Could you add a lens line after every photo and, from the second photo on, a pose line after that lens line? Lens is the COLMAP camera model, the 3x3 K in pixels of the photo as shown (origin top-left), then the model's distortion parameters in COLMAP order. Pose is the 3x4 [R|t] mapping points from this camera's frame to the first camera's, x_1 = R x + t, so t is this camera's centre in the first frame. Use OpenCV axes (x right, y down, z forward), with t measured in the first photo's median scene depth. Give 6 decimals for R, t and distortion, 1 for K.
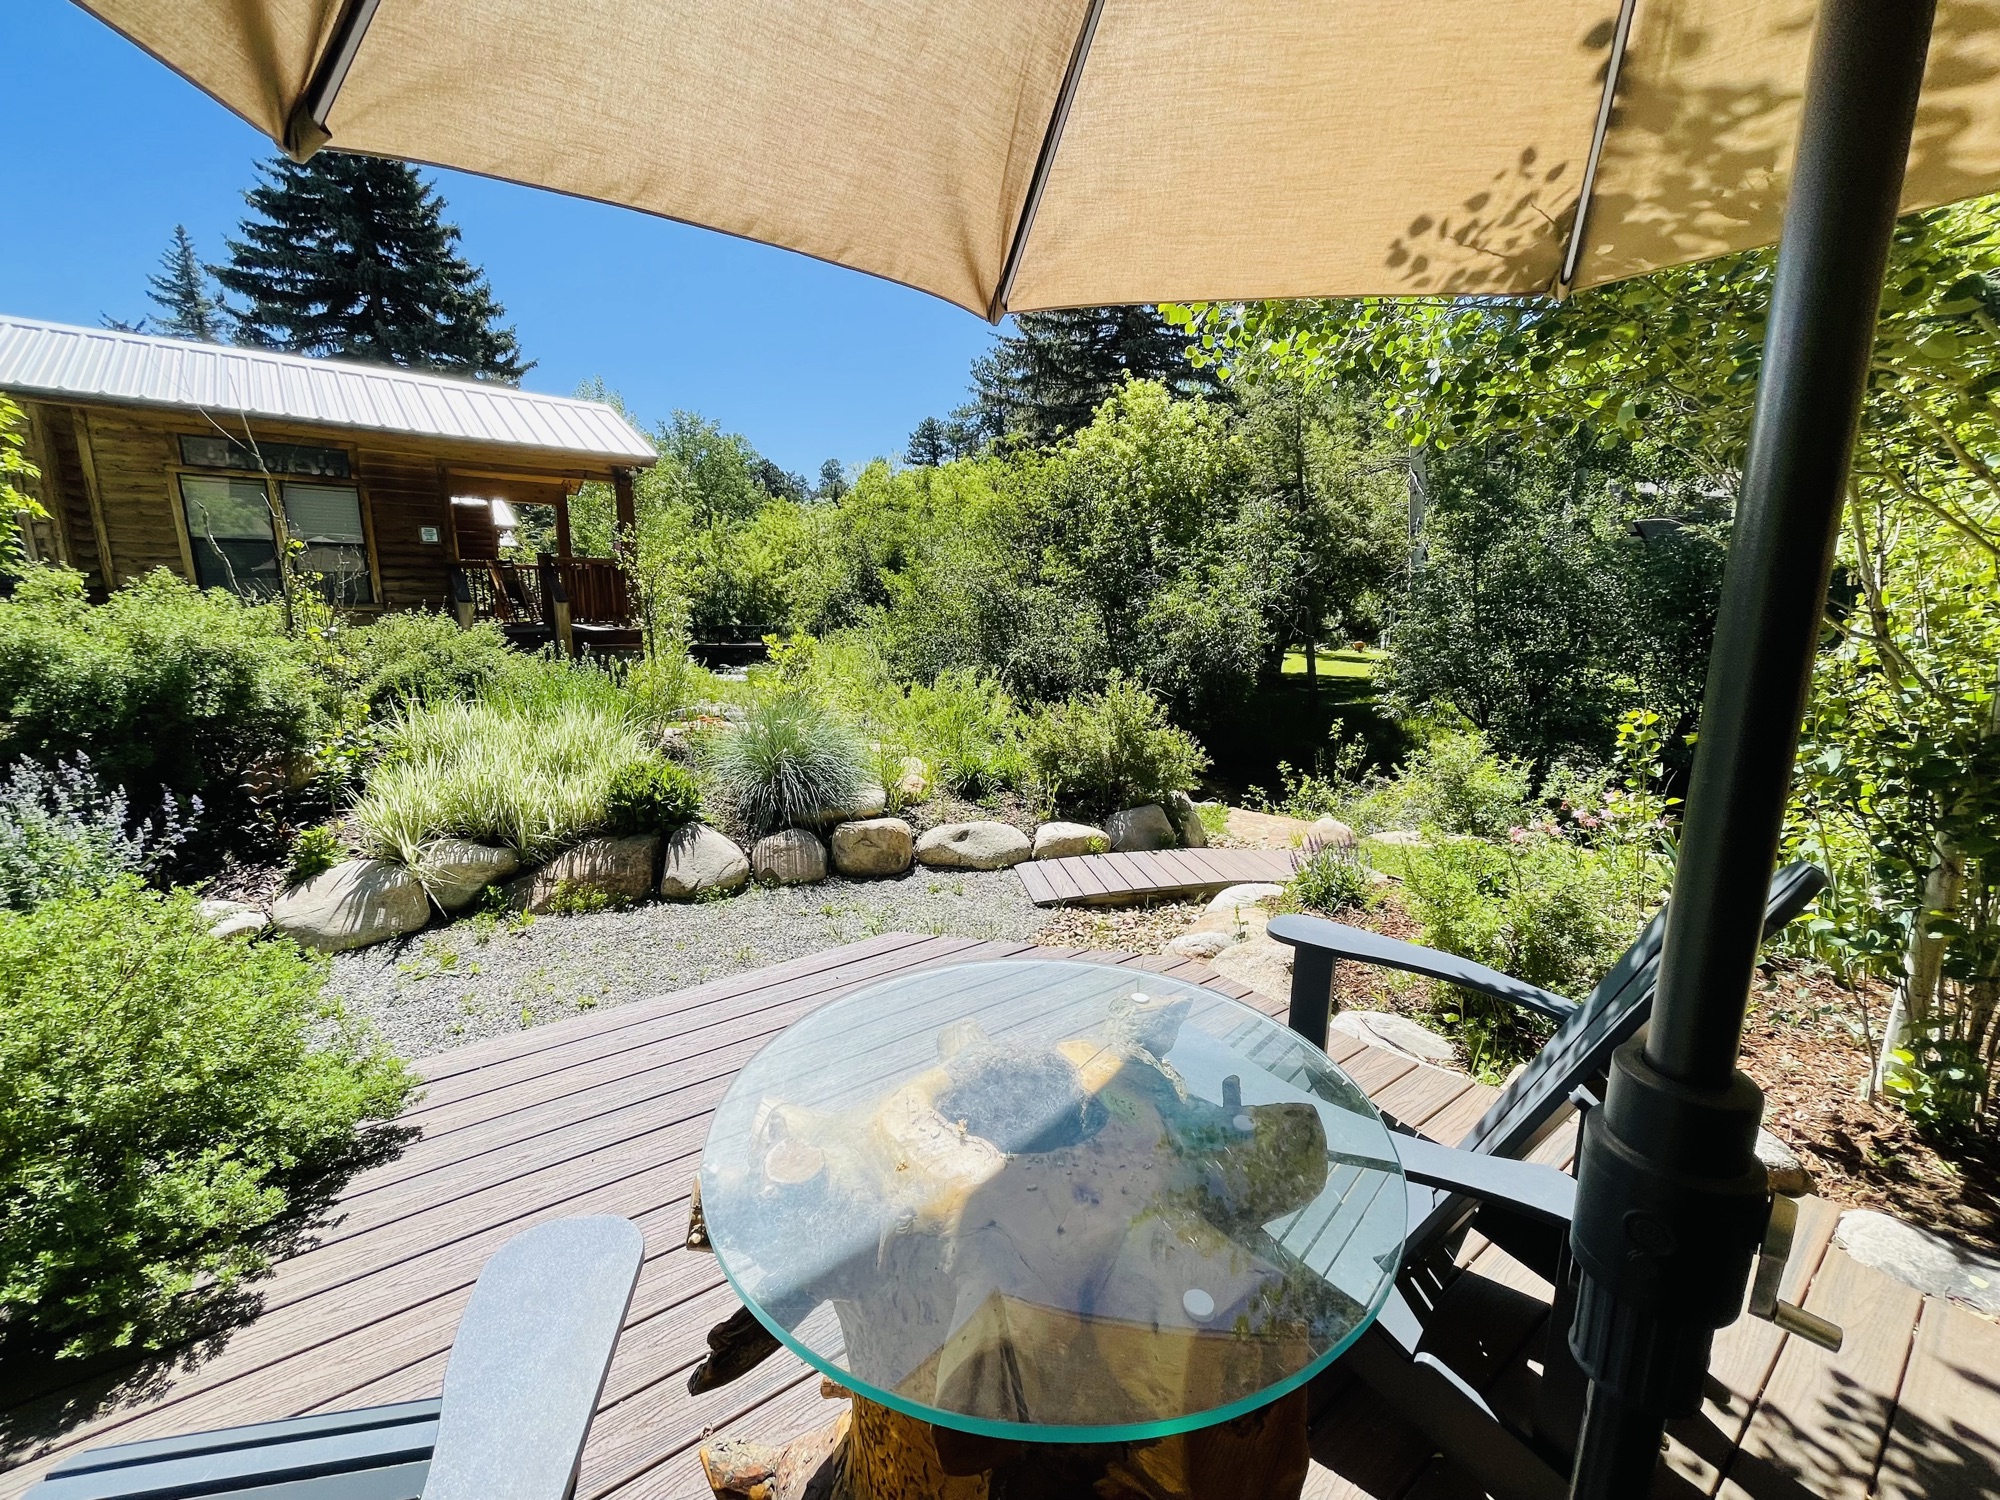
lens RADIAL K [[802.3, 0, 995.9], [0, 802.3, 759.5], [0, 0, 1]] dist [-0.003938, -0.000928]
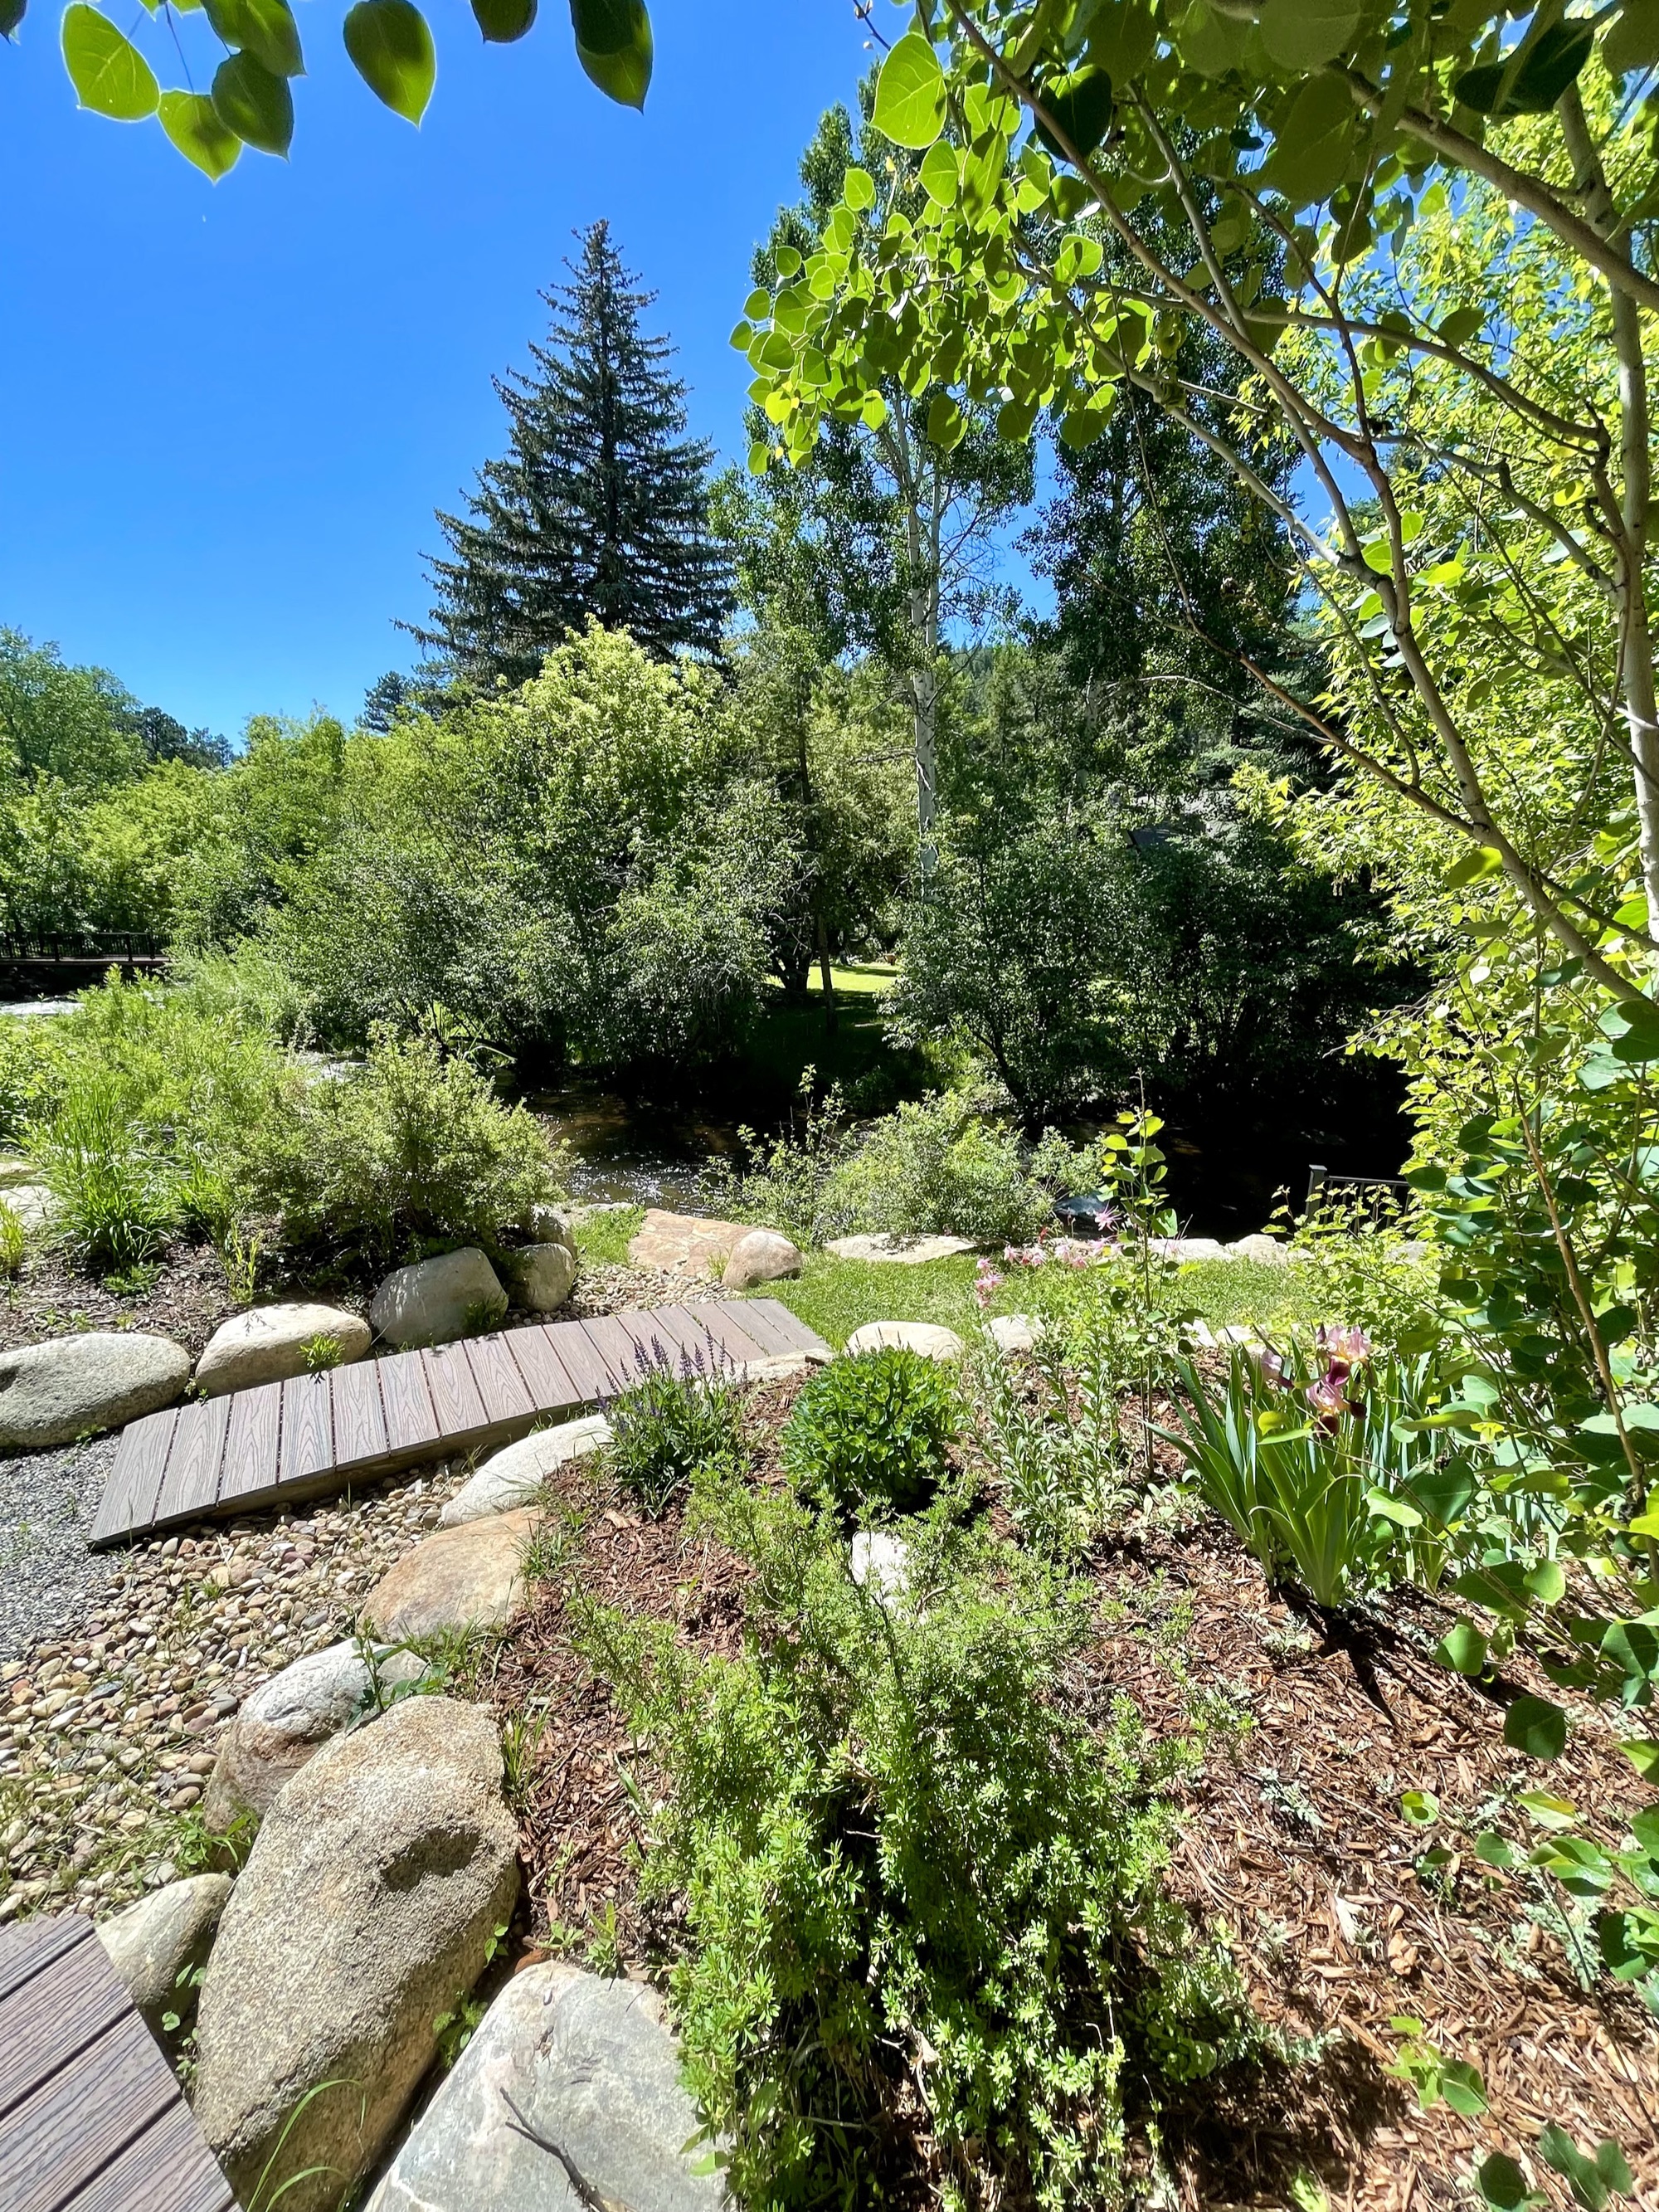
lens RADIAL K [[887.3, 0, 834.0], [0, 887.3, 1102.9], [0, 0, 1]] dist [-0.003938, -0.000928]
pose [[0.941005, -0.058886, 0.333228, 0.086163], [0.051329, 0.998187, 0.031446, -0.020852], [-0.334476, -0.012487, 0.942322, 0.104636]]
